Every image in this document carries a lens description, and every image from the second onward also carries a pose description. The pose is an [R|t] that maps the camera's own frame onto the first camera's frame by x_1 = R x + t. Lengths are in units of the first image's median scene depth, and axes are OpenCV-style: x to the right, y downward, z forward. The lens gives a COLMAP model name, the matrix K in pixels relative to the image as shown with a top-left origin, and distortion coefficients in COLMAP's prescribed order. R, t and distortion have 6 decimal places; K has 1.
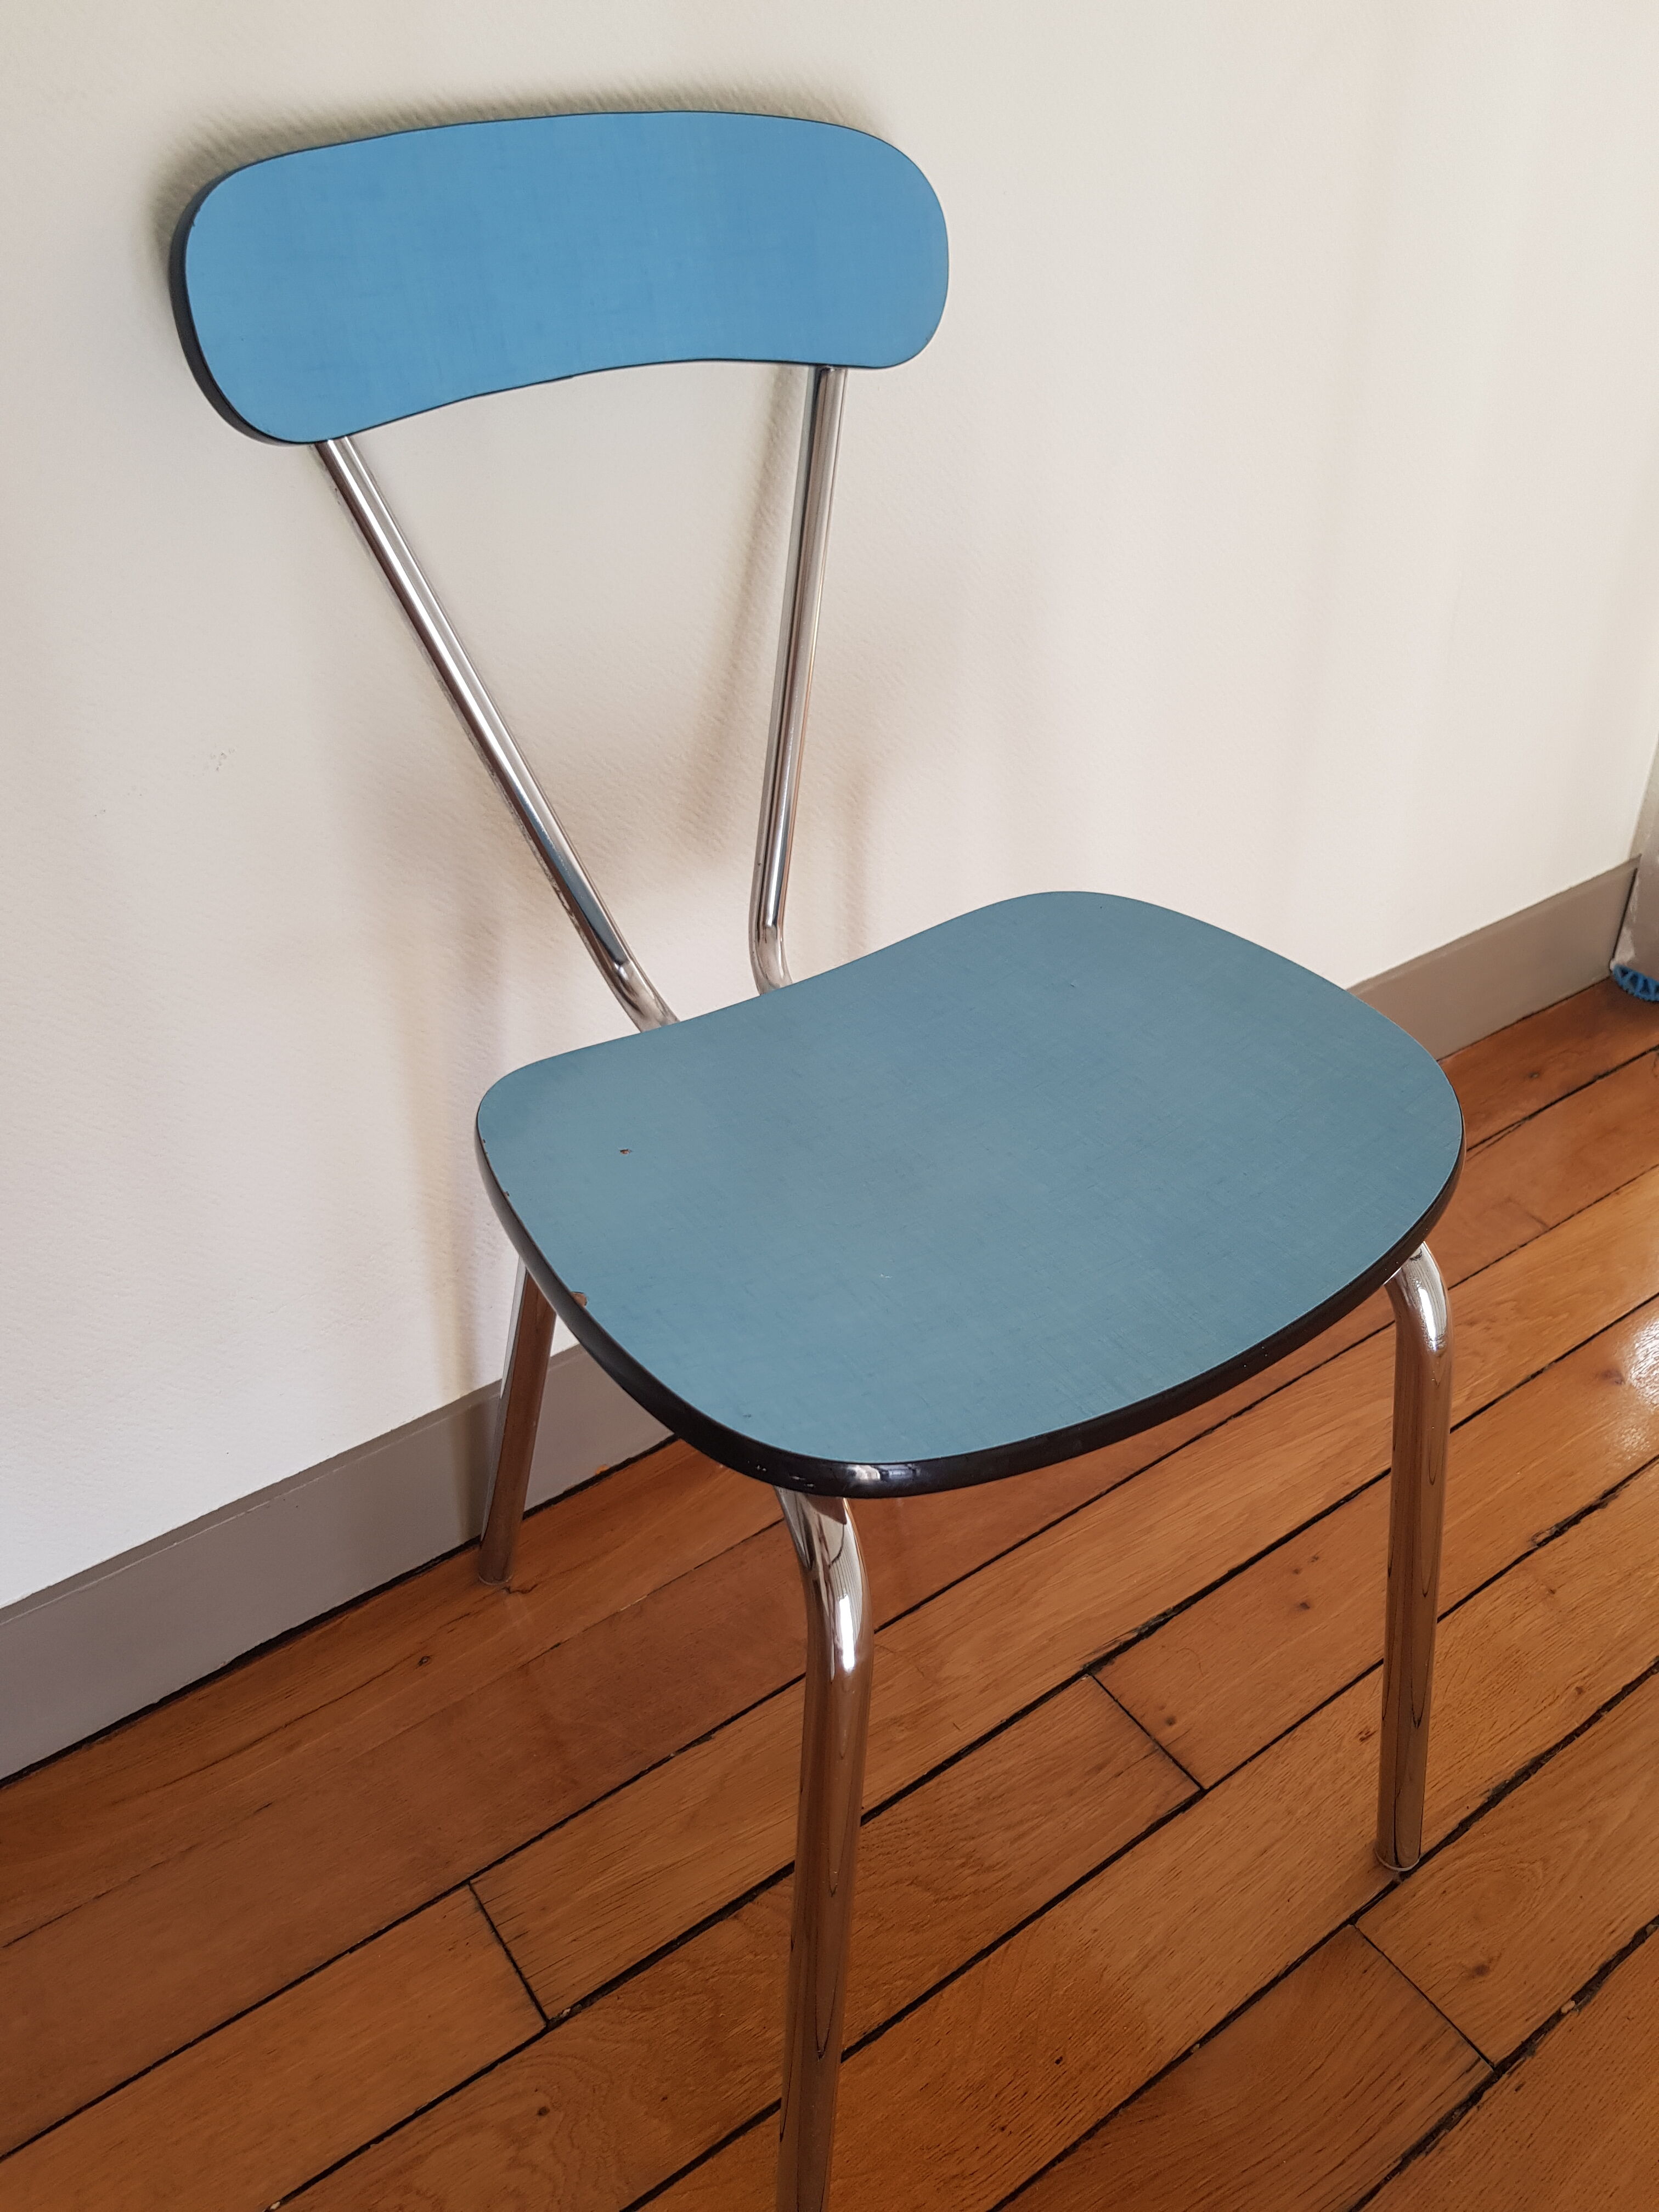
lens RADIAL K [[1758.9, 0, 859.2], [0, 1758.9, 1079.5], [0, 0, 1]] dist [0.034142, -0.067105]
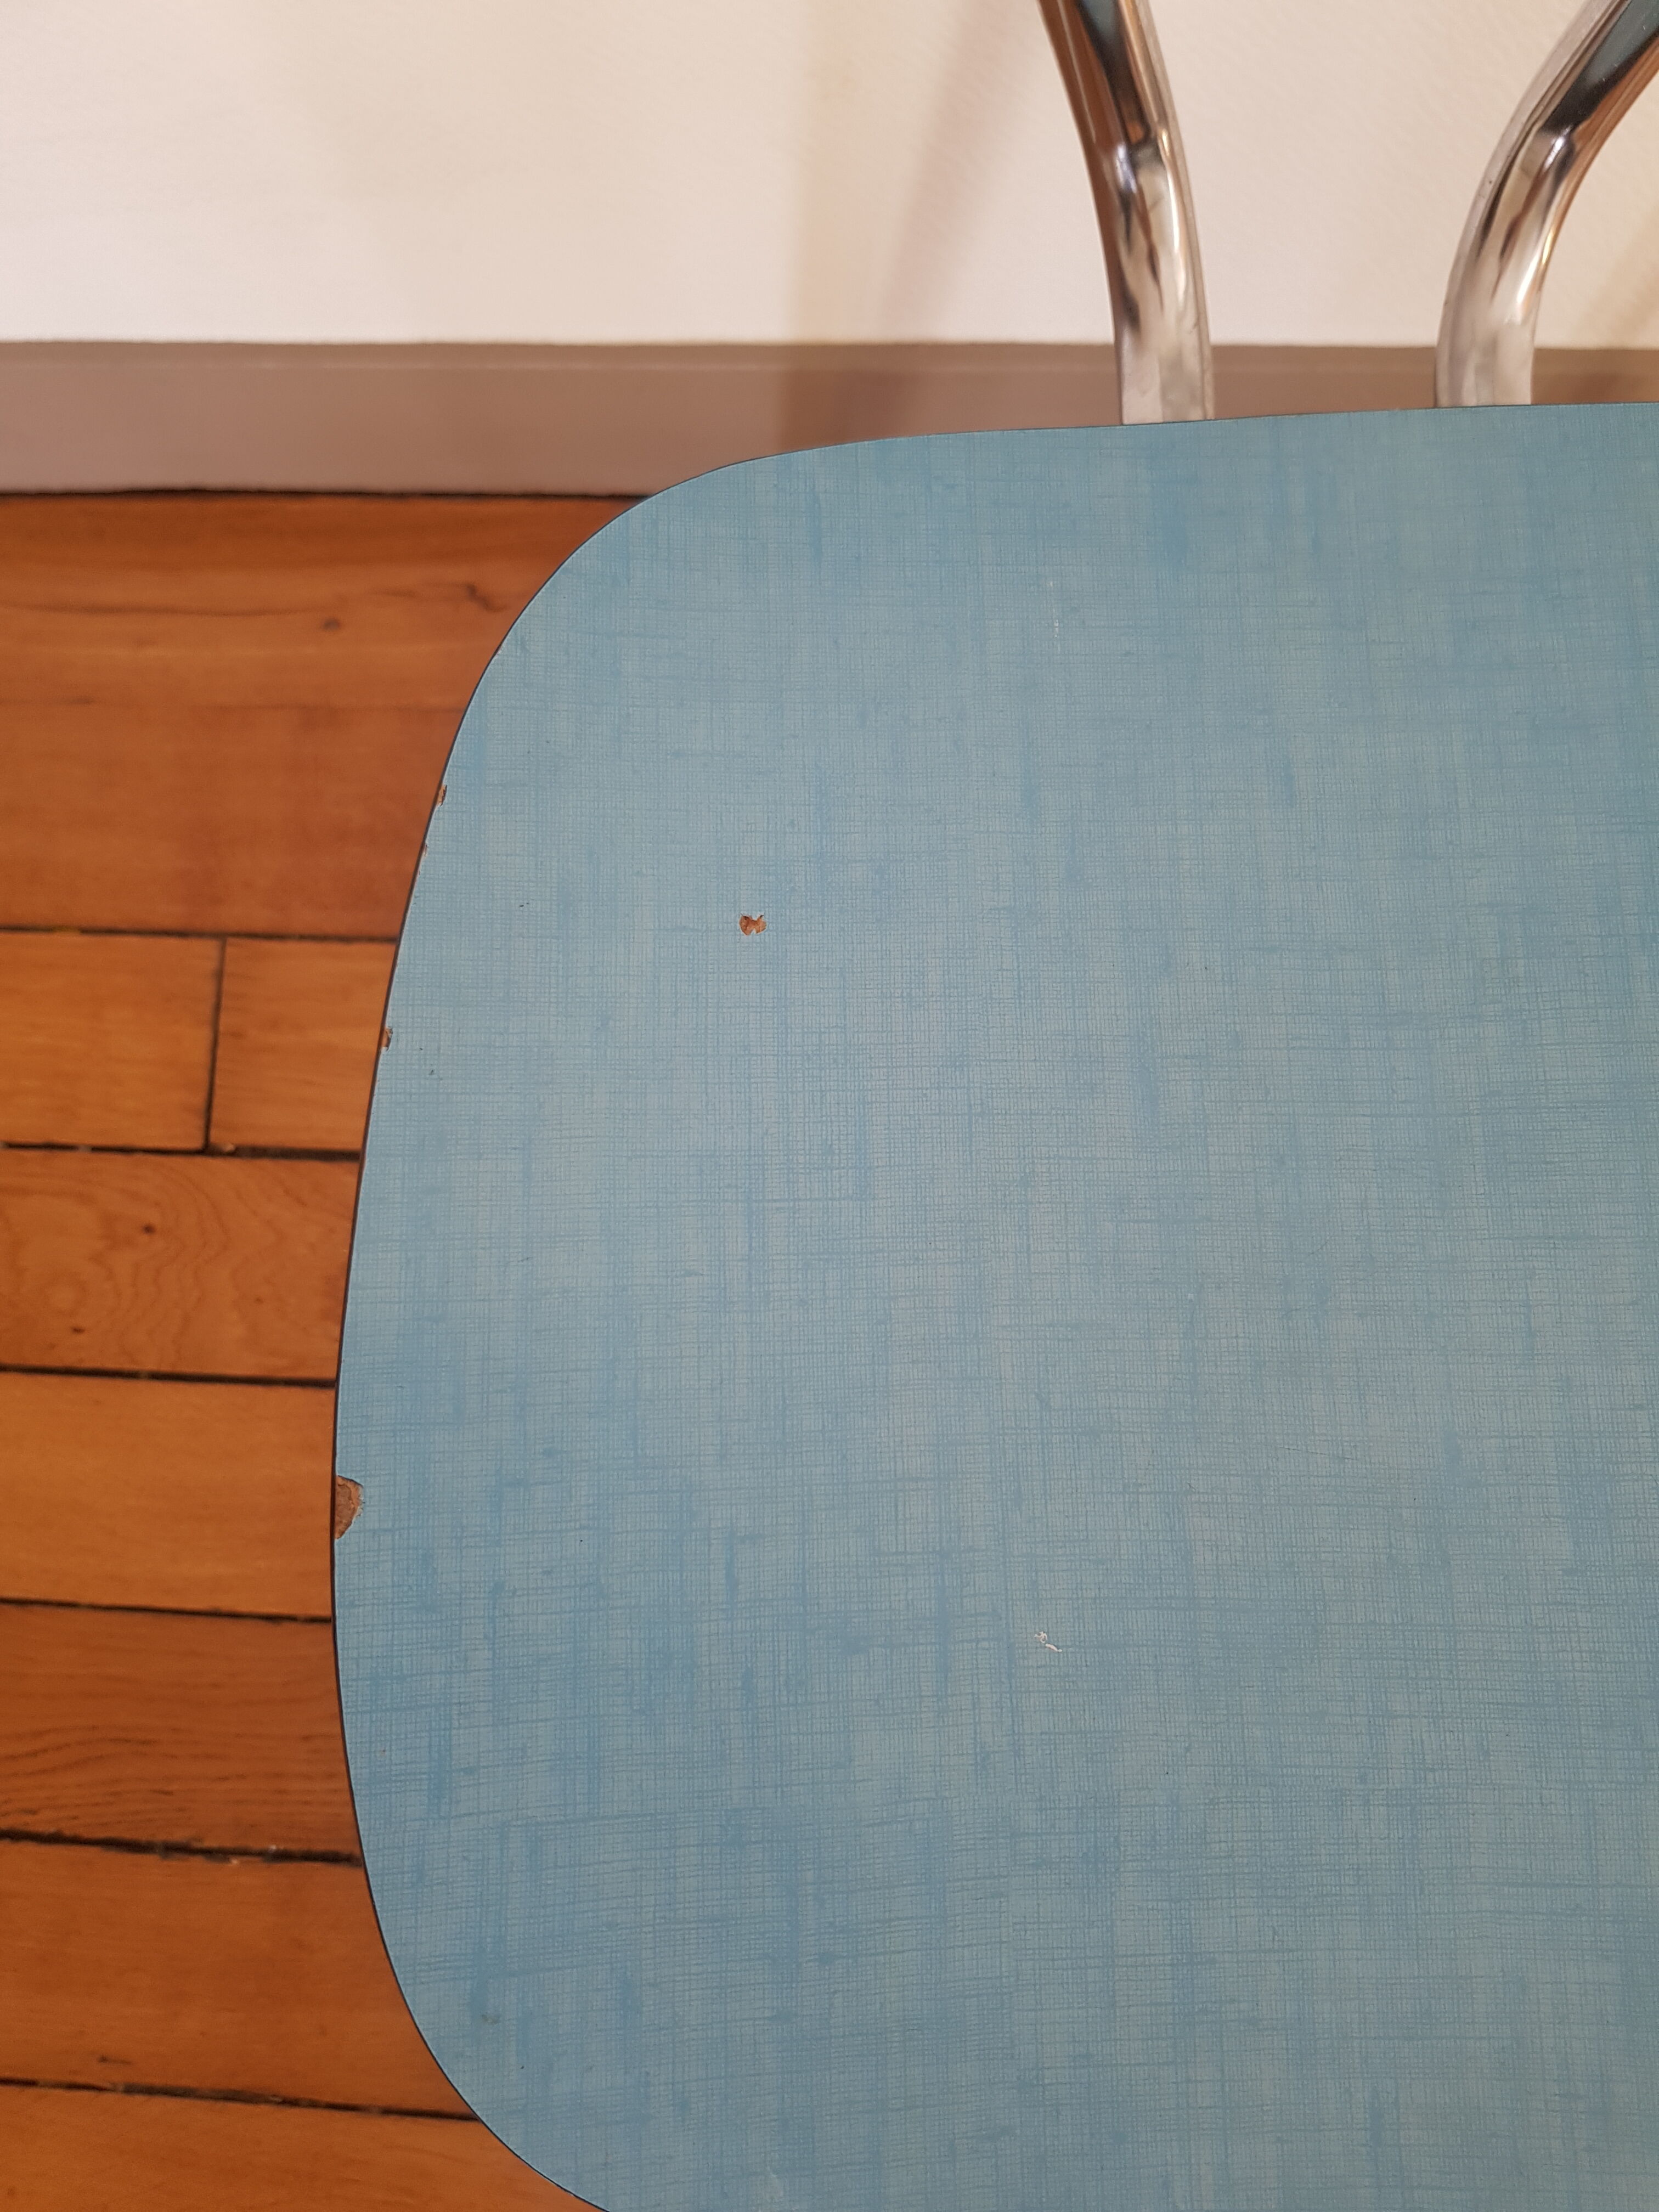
lens RADIAL K [[1758.9, 0, 858.5], [0, 1758.9, 1093.9], [0, 0, 1]] dist [0.034142, -0.067105]
pose [[0.793959, 0.600887, -0.092541, 0.136206], [-0.320087, 0.542545, 0.776653, -0.244983], [0.516888, -0.587009, 0.623094, 0.594275]]
